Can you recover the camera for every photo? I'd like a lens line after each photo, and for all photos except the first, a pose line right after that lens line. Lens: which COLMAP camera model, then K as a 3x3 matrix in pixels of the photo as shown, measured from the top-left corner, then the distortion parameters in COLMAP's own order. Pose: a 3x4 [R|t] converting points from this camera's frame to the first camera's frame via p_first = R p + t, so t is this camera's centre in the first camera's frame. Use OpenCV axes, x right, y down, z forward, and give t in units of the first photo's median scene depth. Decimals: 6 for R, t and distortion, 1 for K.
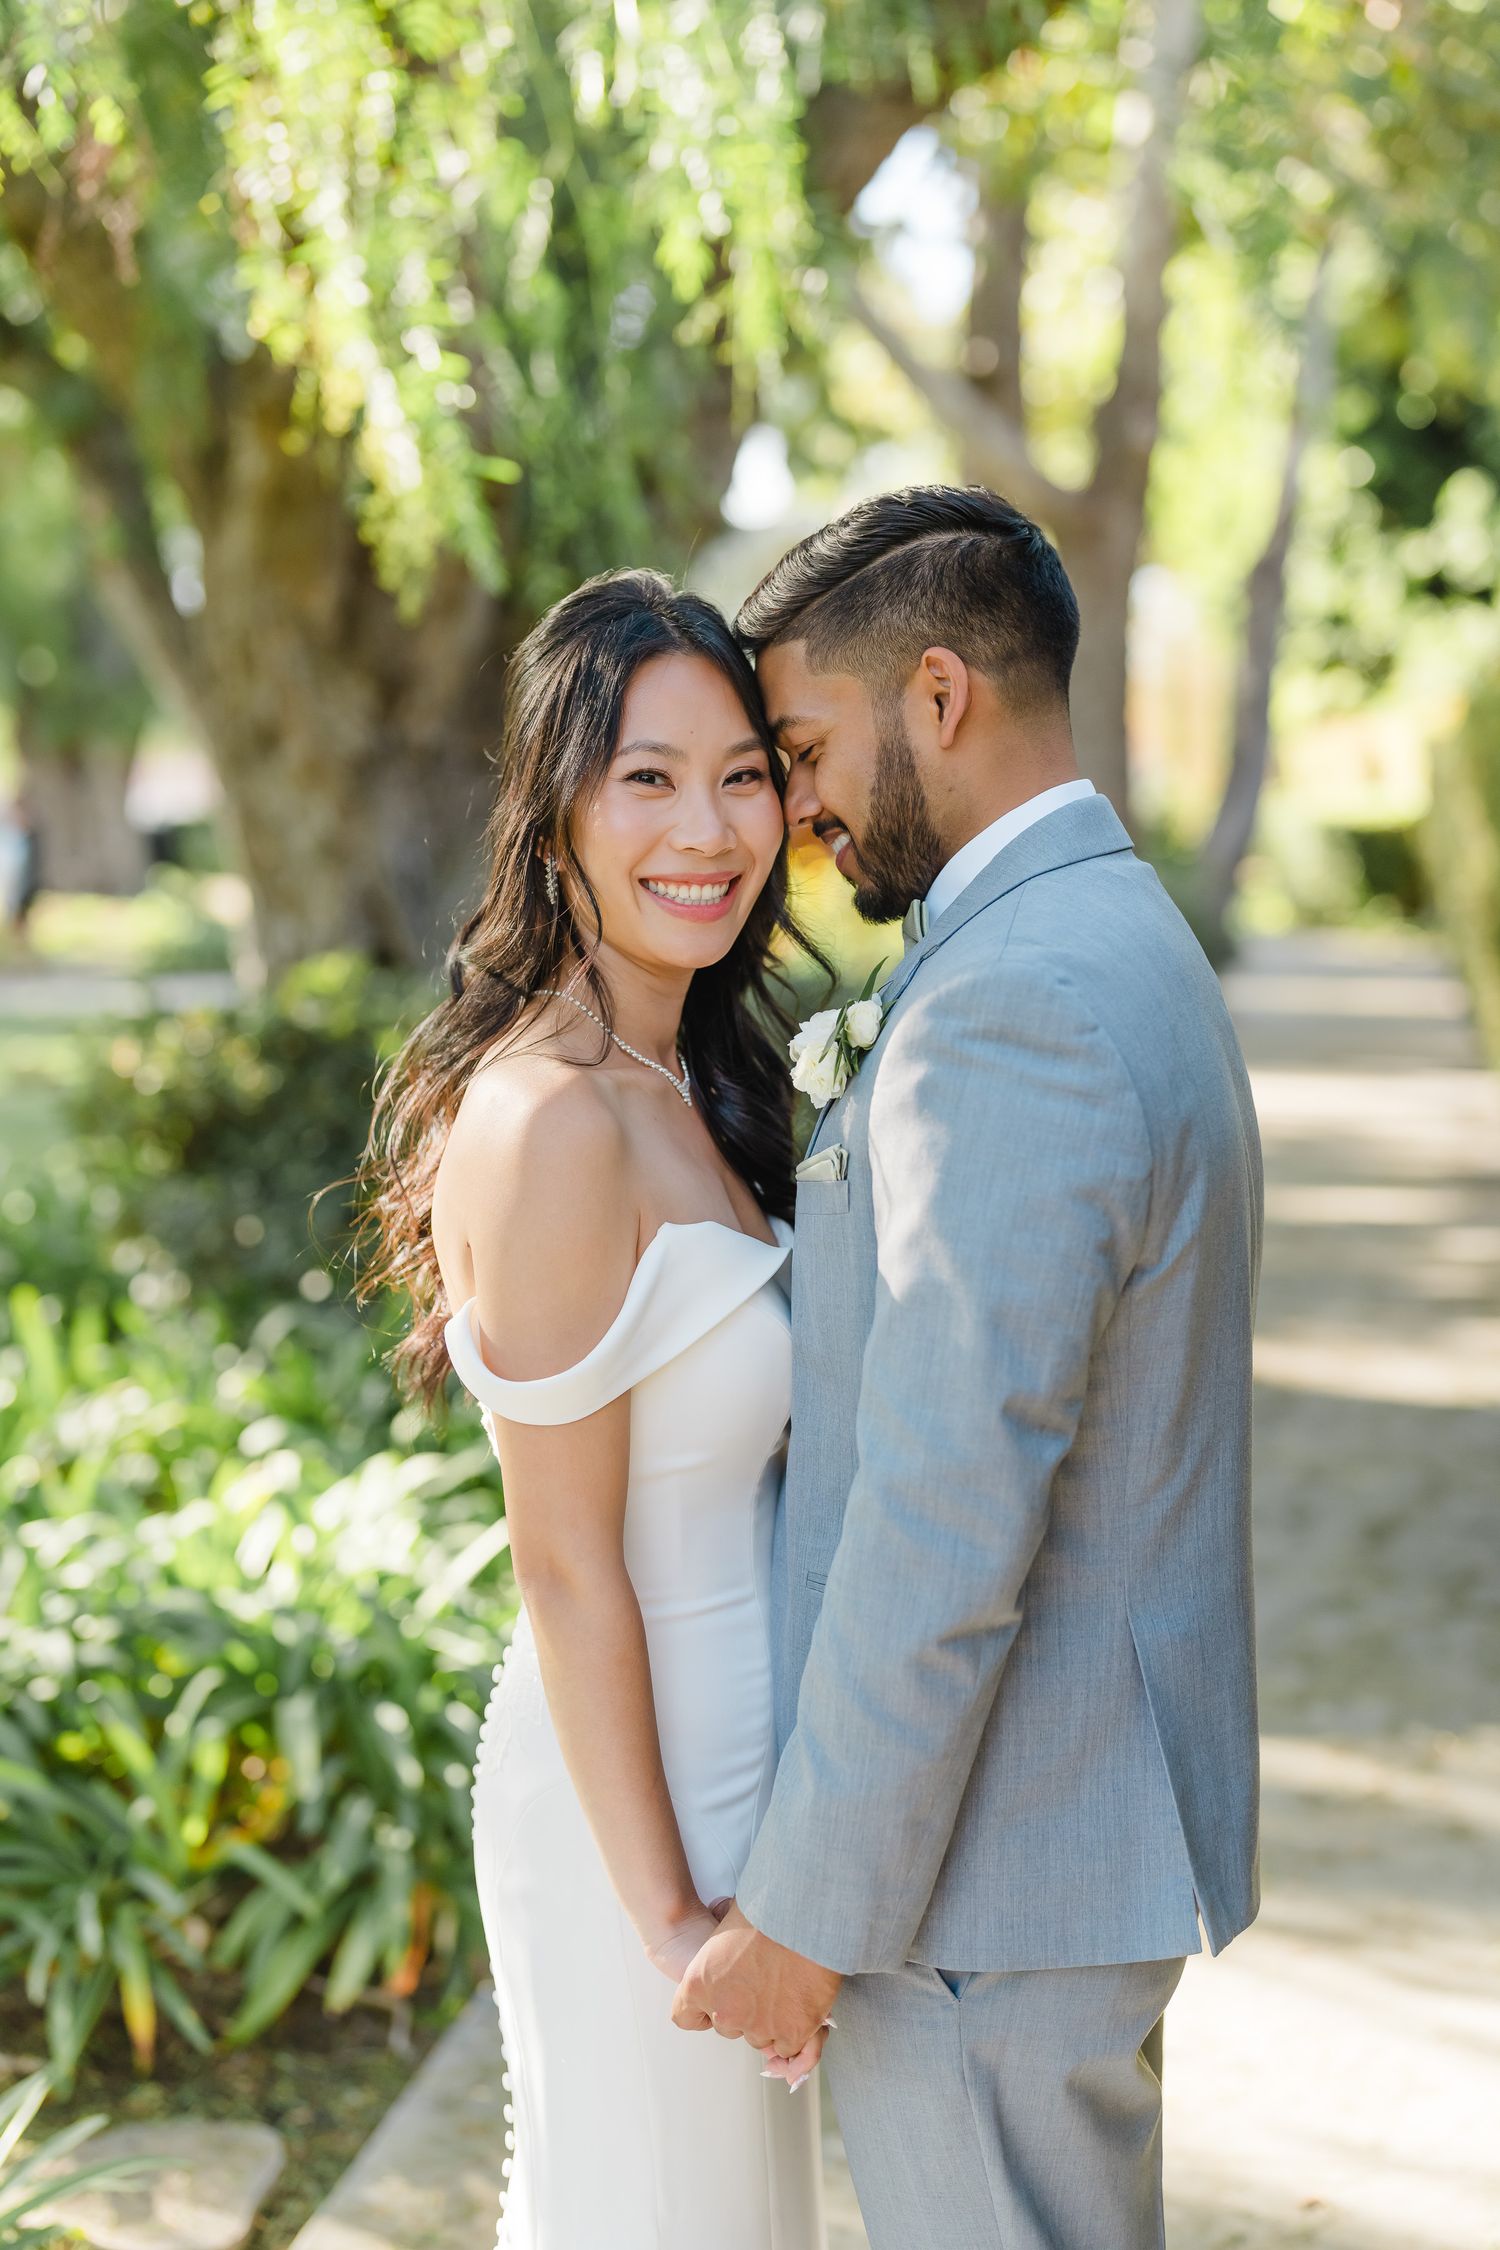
lens RADIAL K [[3173.0, 0, 750.0], [0, 3173.0, 1125.0], [0, 0, 1]] dist [0.372572, 0.053673]
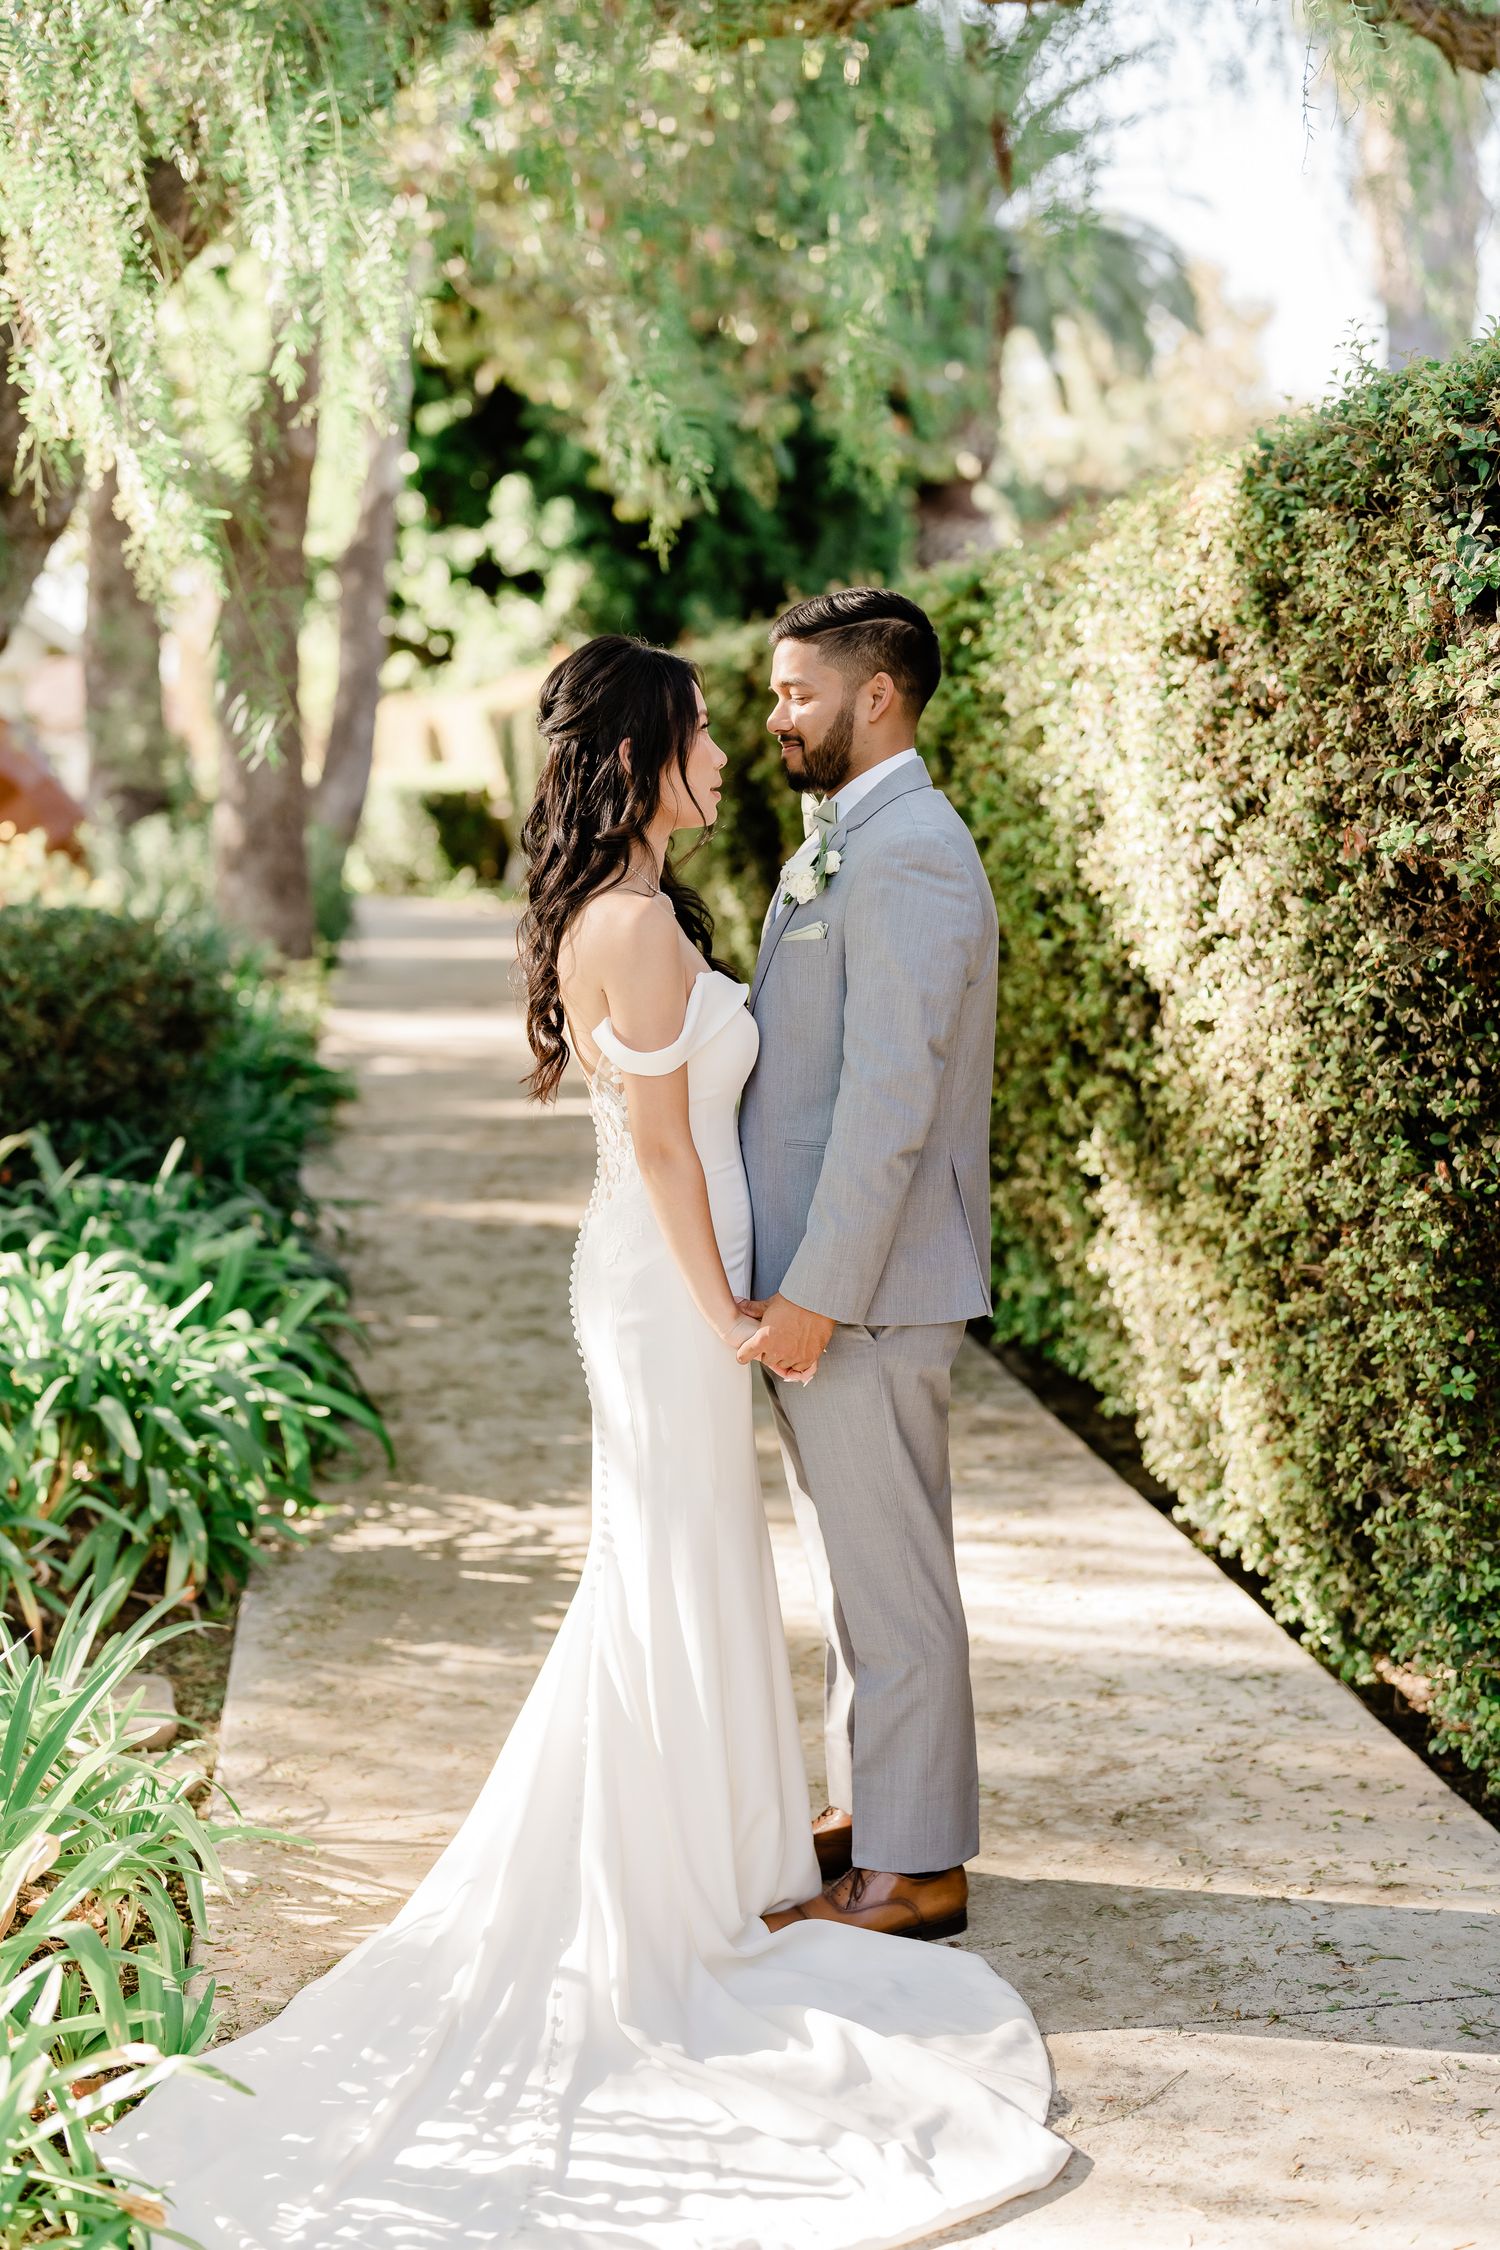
lens RADIAL K [[3173.0, 0, 750.0], [0, 3173.0, 1125.0], [0, 0, 1]] dist [0.372572, 0.053673]
pose [[0.952981, -0.031364, 0.301404, -0.647501], [0.028800, 0.999501, 0.012948, 0.110874], [-0.301660, -0.003659, 0.953409, -0.930601]]
